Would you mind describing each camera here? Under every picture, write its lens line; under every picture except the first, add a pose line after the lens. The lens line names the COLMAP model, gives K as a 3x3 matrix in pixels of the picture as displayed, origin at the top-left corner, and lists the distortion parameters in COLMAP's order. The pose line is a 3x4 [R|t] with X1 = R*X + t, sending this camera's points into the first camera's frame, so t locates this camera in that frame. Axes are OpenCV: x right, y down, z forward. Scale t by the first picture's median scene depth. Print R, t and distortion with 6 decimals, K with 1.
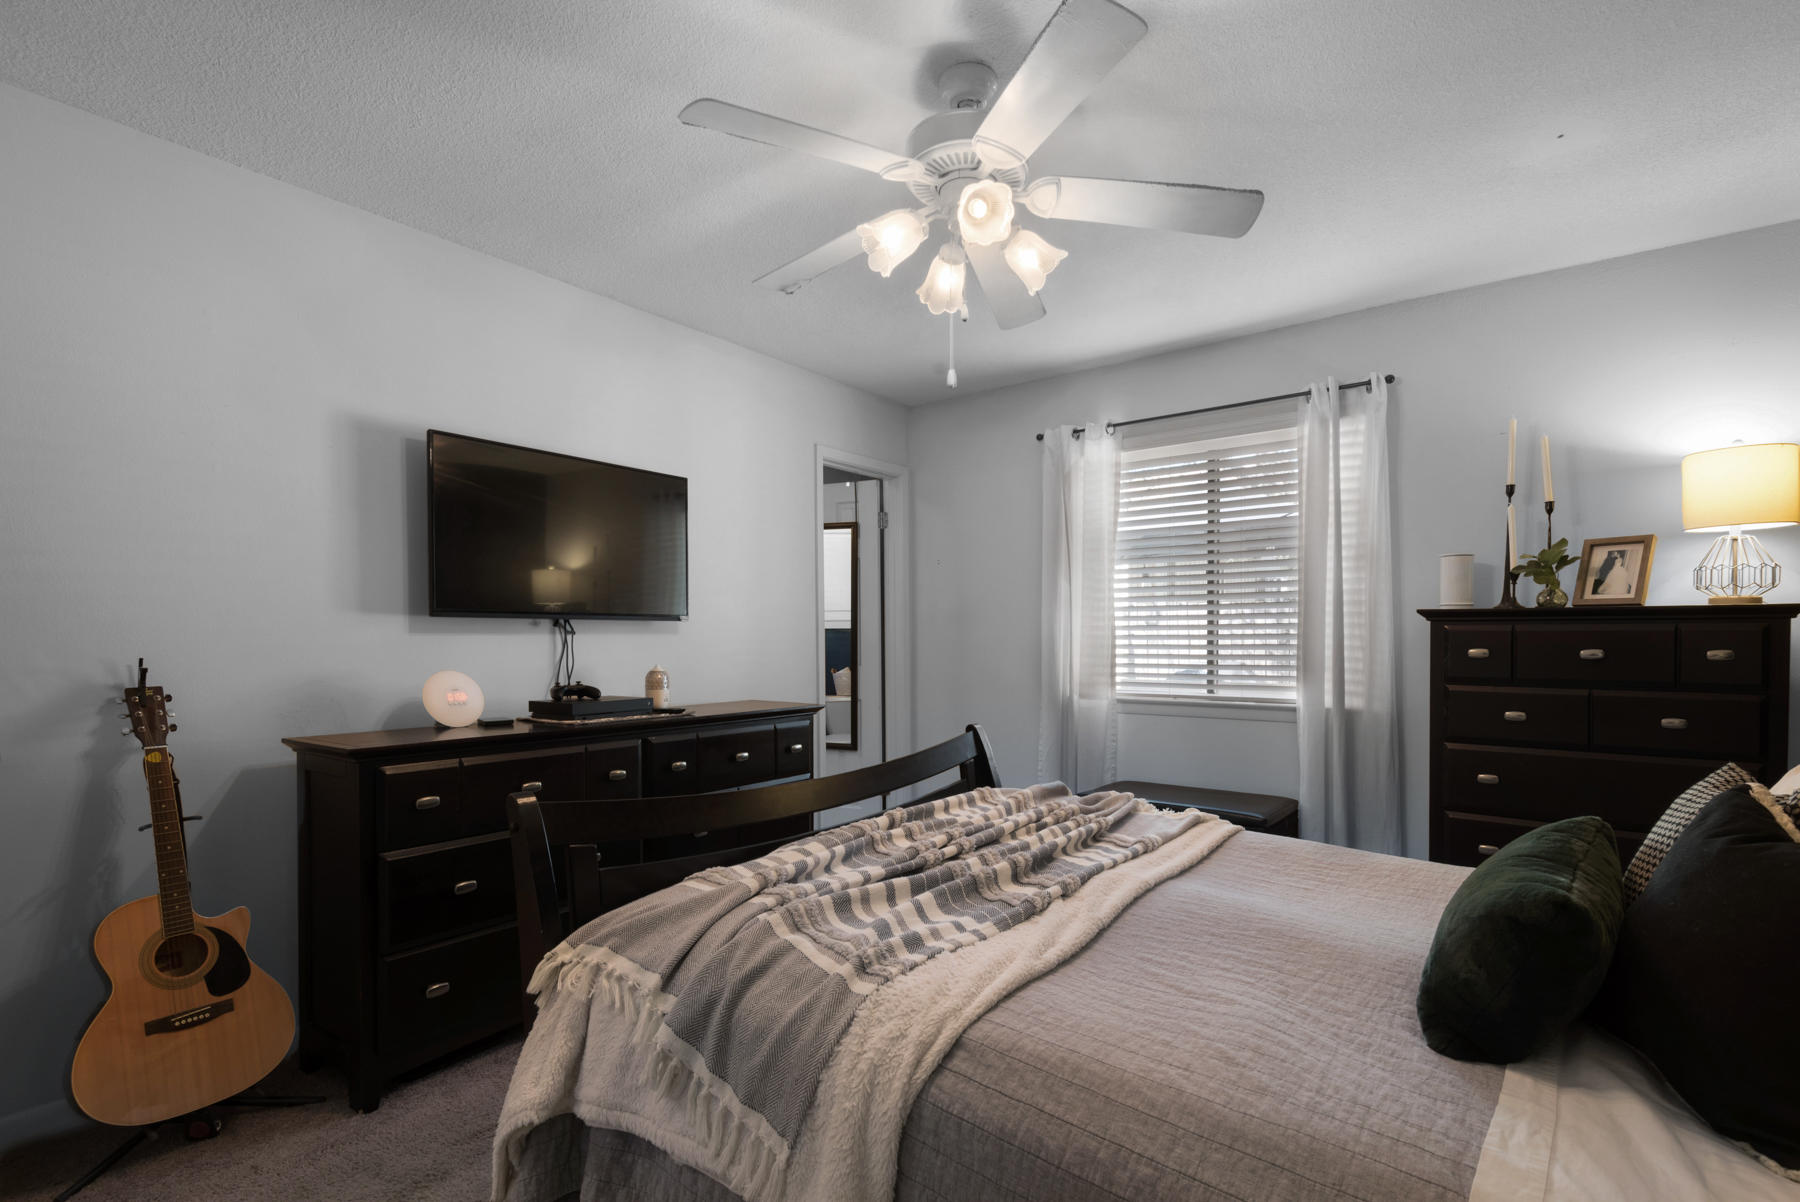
lens RADIAL K [[829.2, 0, 936.5], [0, 829.2, 641.7], [0, 0, 1]] dist [0.022431, -0.000137]
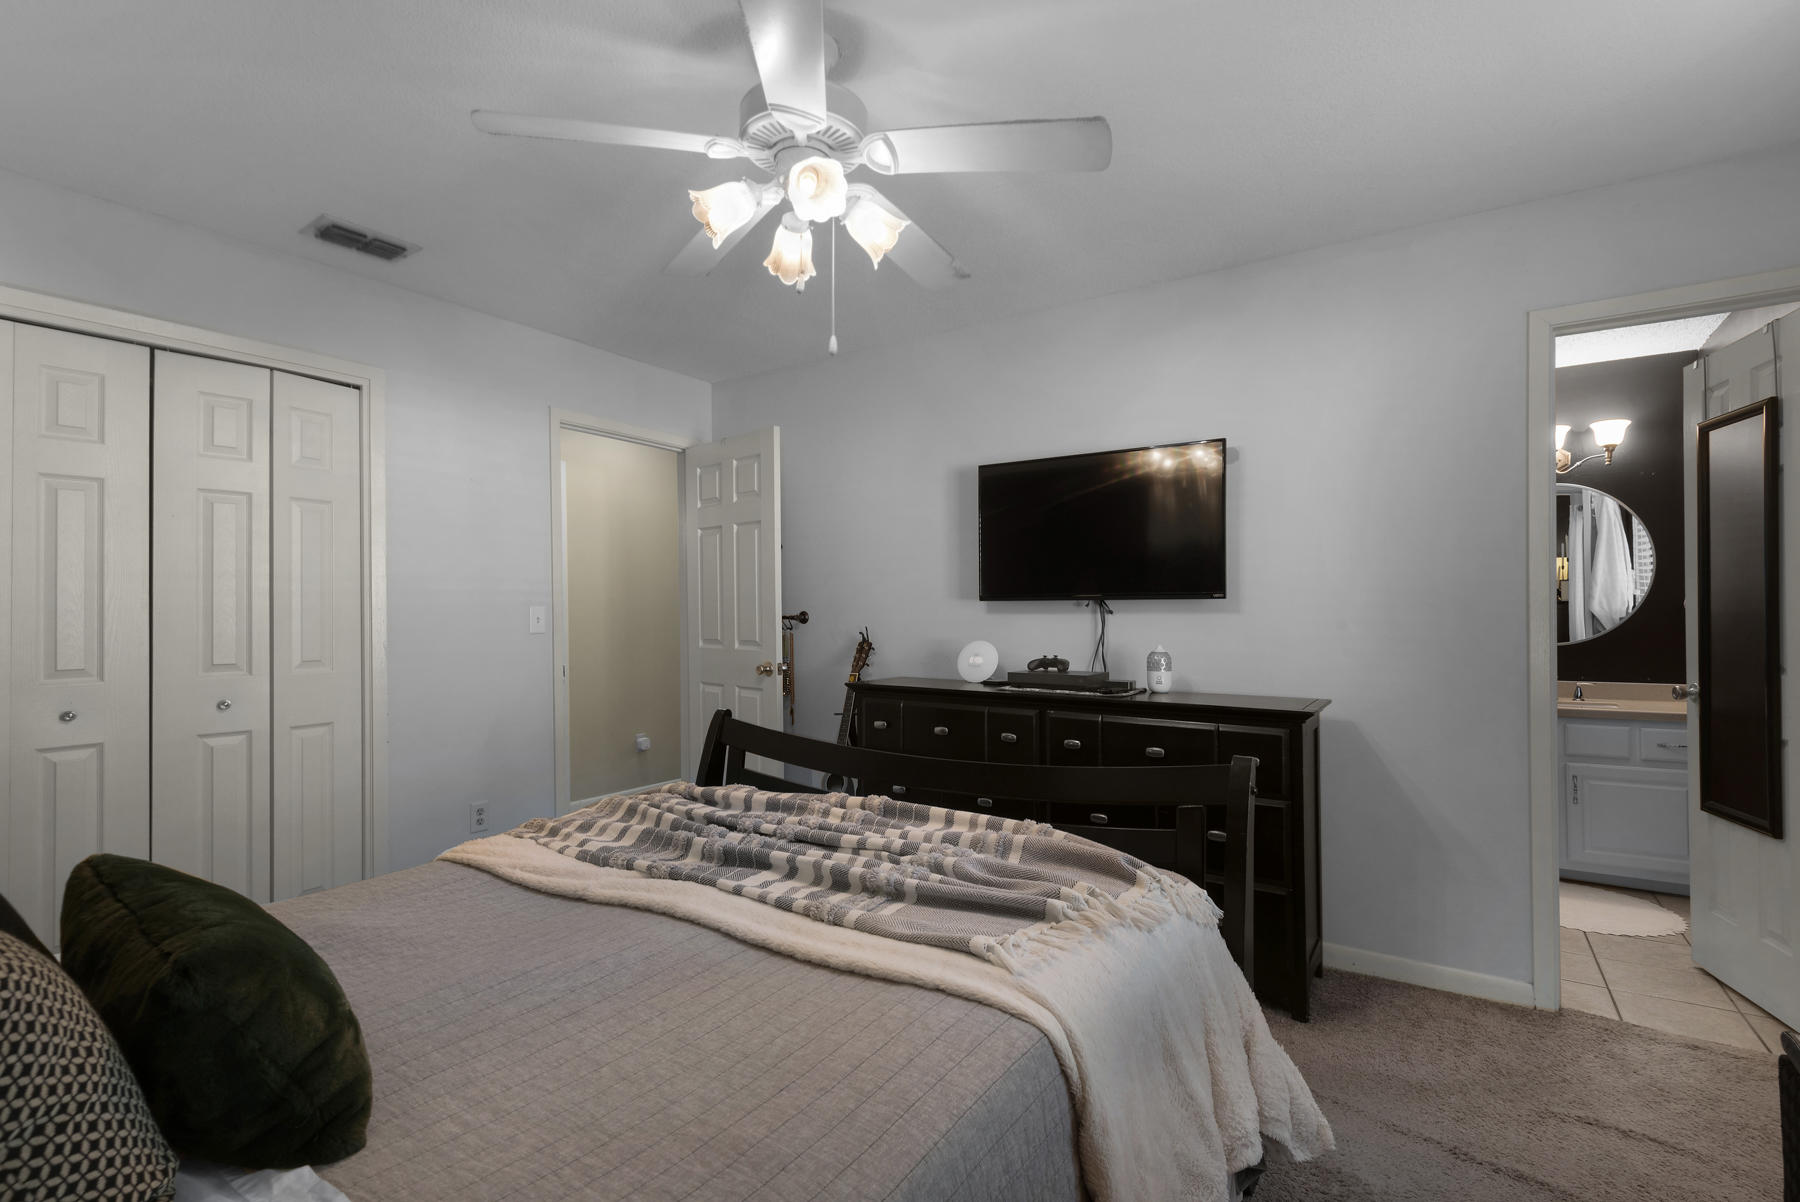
lens RADIAL K [[831.4, 0, 905.1], [0, 831.4, 607.3], [0, 0, 1]] dist [0.001092, -0.000090]
pose [[0.057344, -0.004879, -0.998343, 0.772134], [-0.006194, 0.999967, -0.005243, -0.012073], [0.998335, 0.006484, 0.057312, 0.814430]]
